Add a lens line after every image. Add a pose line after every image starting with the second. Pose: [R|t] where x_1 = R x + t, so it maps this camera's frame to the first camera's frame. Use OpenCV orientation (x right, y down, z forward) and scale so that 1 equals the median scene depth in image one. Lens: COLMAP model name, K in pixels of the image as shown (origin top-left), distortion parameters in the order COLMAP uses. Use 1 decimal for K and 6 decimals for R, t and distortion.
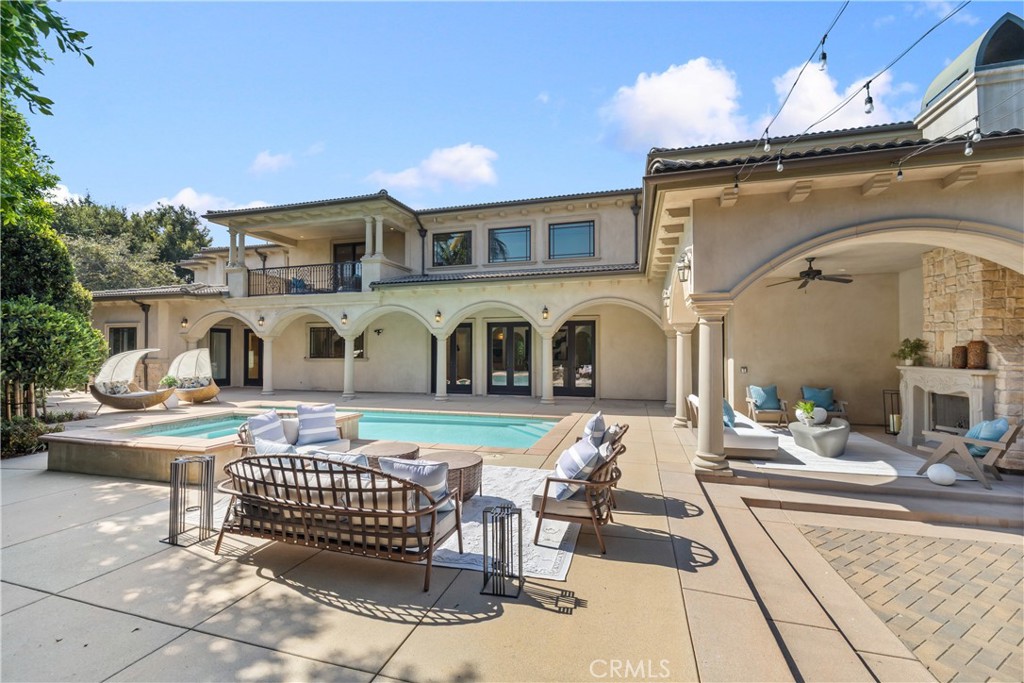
lens RADIAL K [[438.6, 0, 512.9], [0, 438.6, 344.6], [0, 0, 1]] dist [-0.003149, -0.000187]
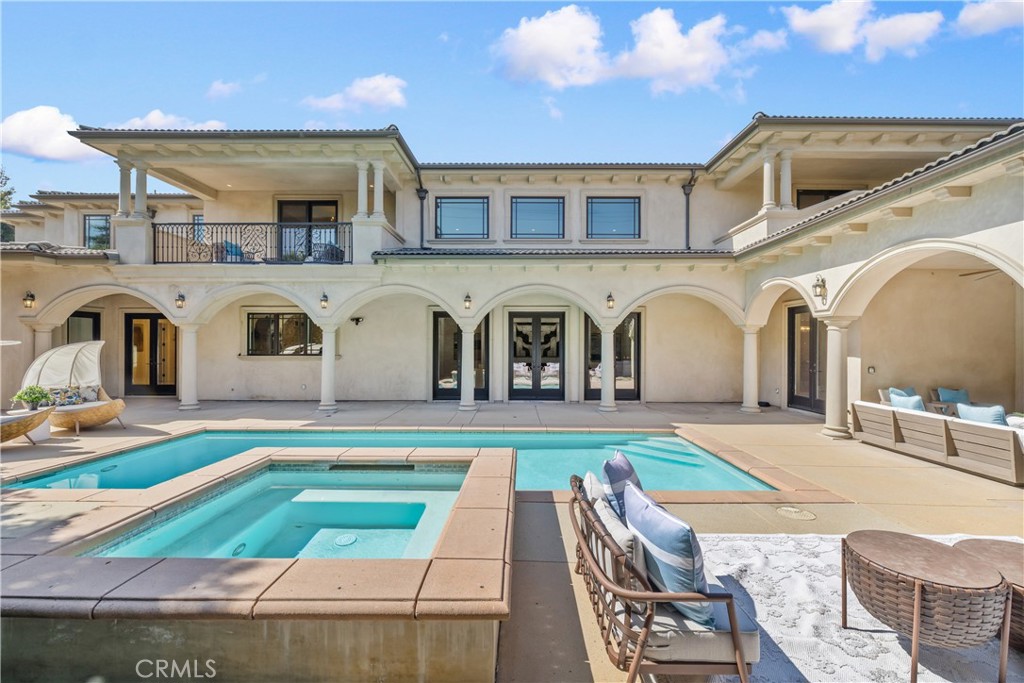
lens RADIAL K [[438.6, 0, 511.8], [0, 438.6, 344.9], [0, 0, 1]] dist [-0.003149, -0.000187]
pose [[0.961336, 0.005059, 0.275333, -0.276042], [-0.008519, 0.999899, 0.011372, 0.001861], [-0.275248, -0.013278, 0.961282, 0.216792]]
